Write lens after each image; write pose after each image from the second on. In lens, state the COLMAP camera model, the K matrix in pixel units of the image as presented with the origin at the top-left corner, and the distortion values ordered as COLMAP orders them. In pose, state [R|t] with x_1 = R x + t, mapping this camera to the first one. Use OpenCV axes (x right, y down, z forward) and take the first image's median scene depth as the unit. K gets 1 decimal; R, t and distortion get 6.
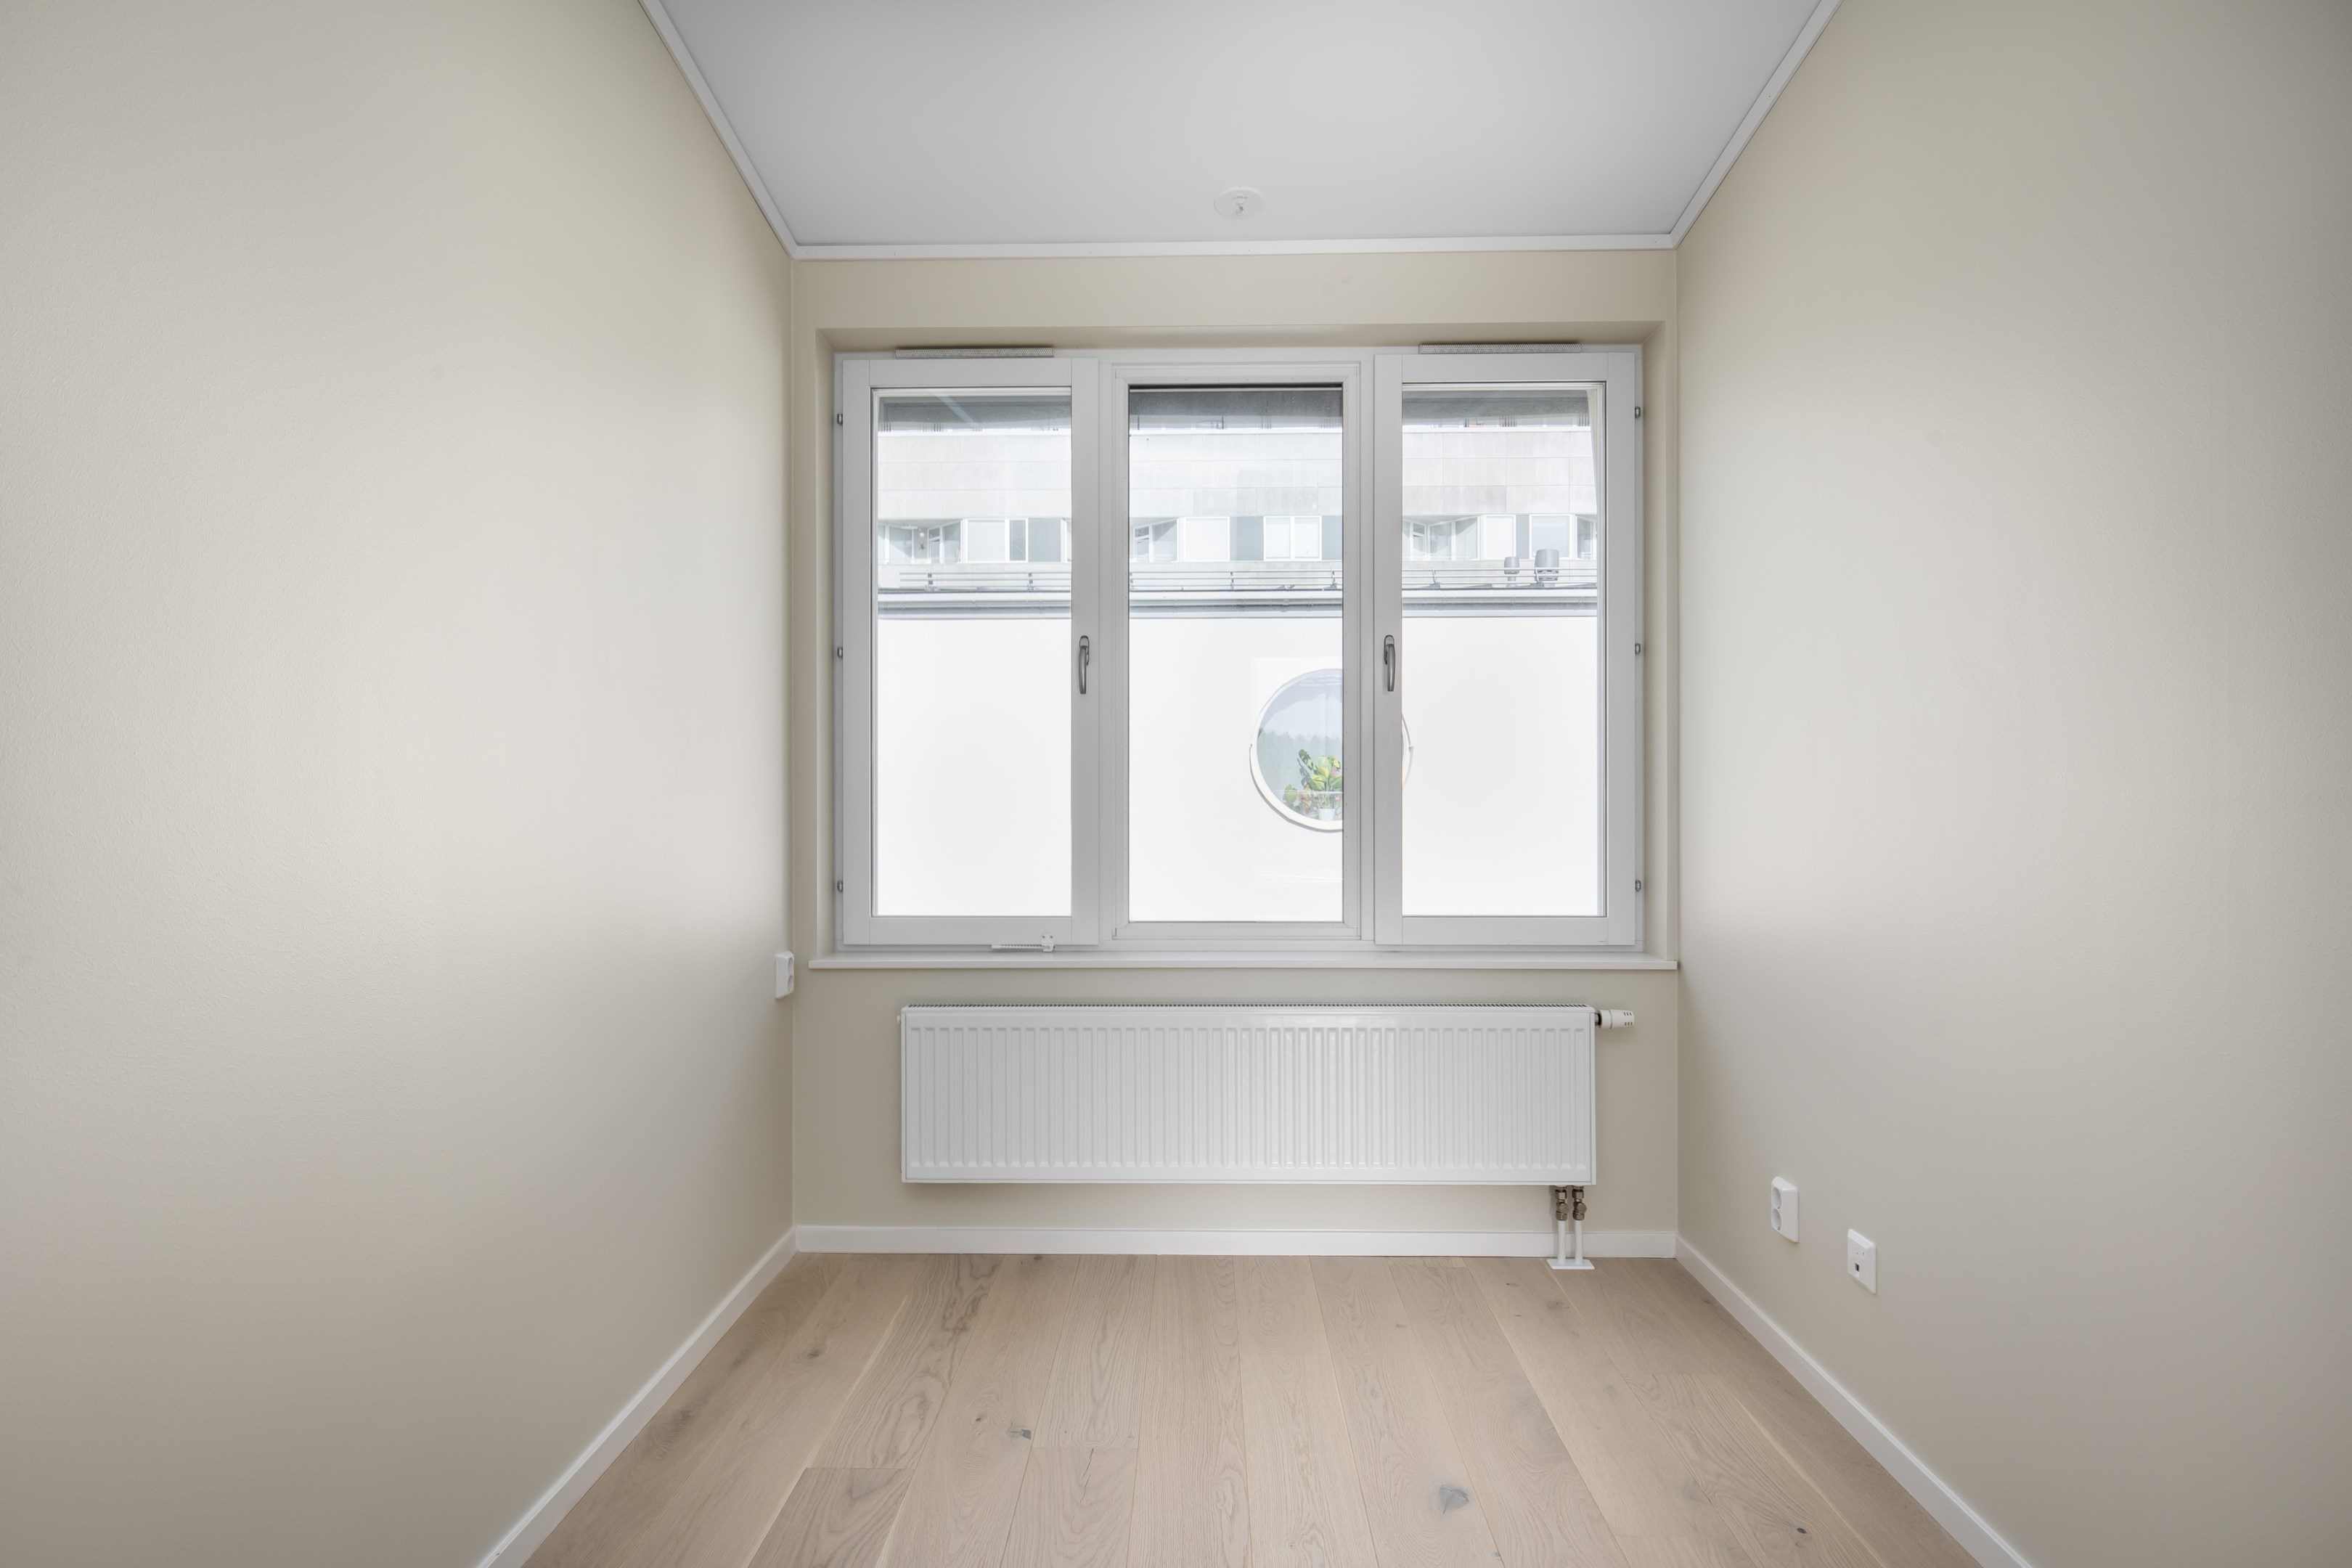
lens RADIAL K [[1286.3, 0, 1177.7], [0, 1286.3, 775.4], [0, 0, 1]] dist [0.002587, 0.000869]
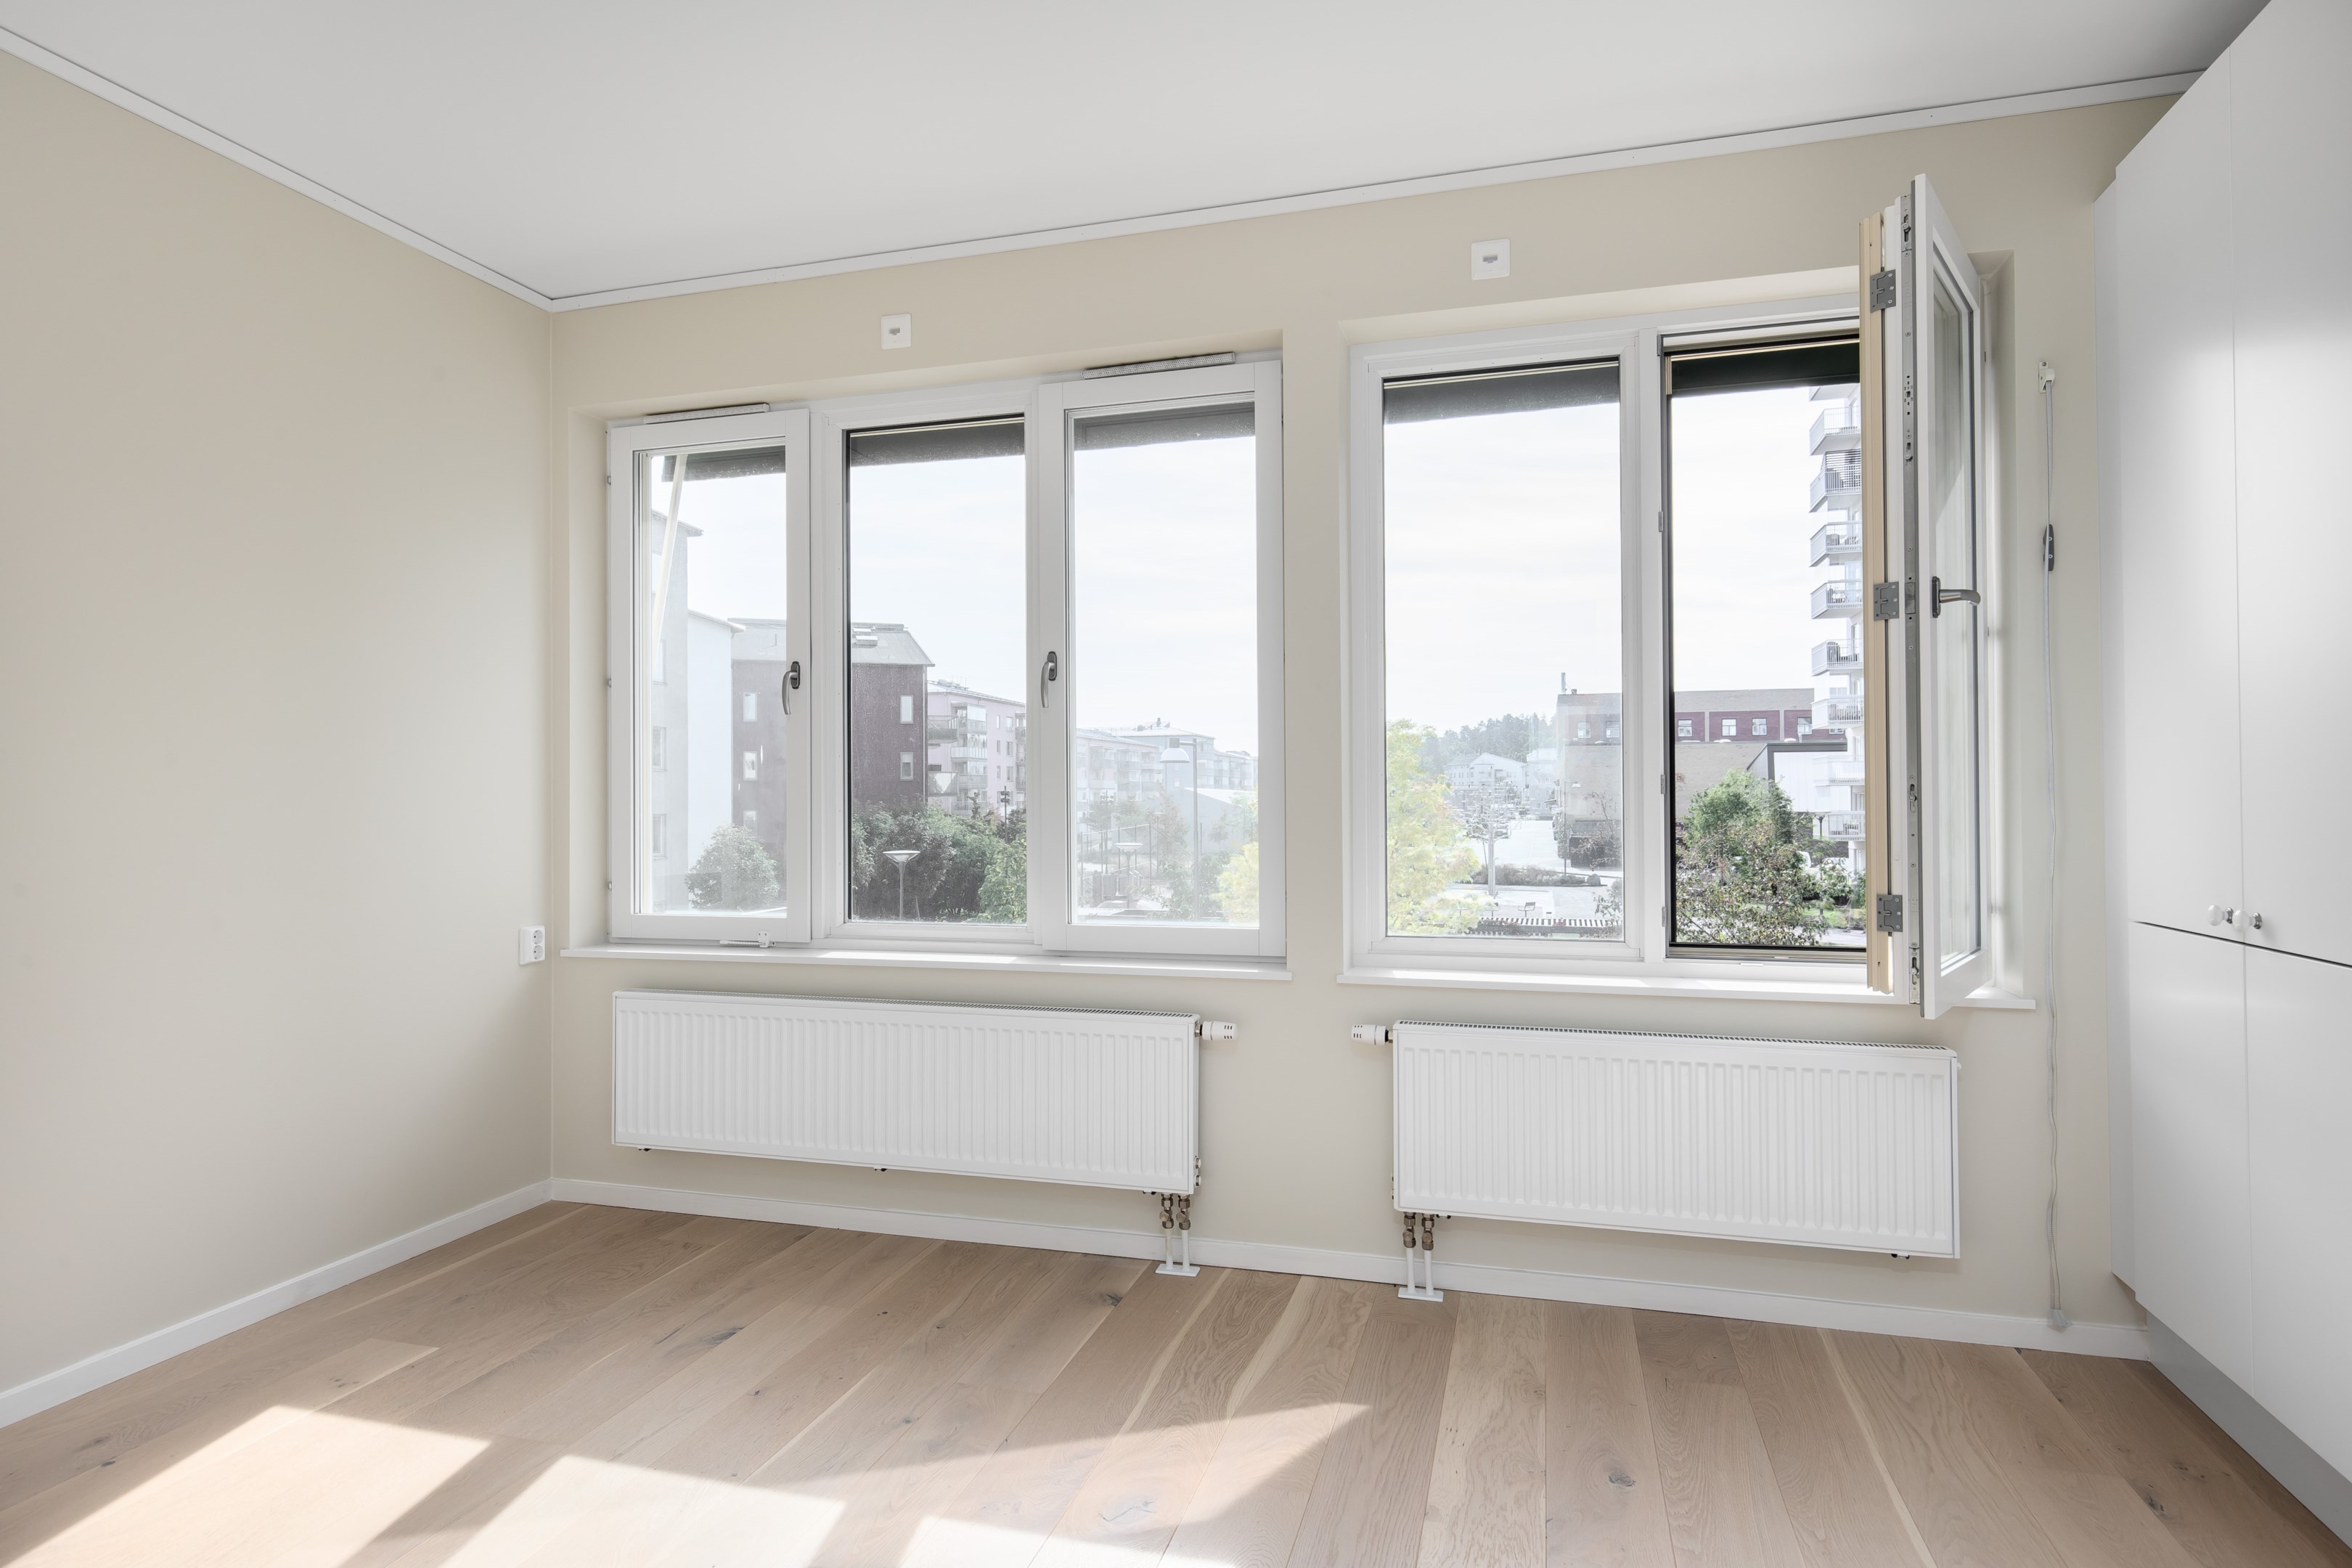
lens RADIAL K [[1286.3, 0, 1159.5], [0, 1286.3, 789.7], [0, 0, 1]] dist [0.002587, 0.000869]
pose [[0.960261, -0.002353, -0.279093, 0.536800], [0.001935, 0.999997, -0.001775, 0.002432], [0.279096, 0.001164, 0.960263, 0.022694]]
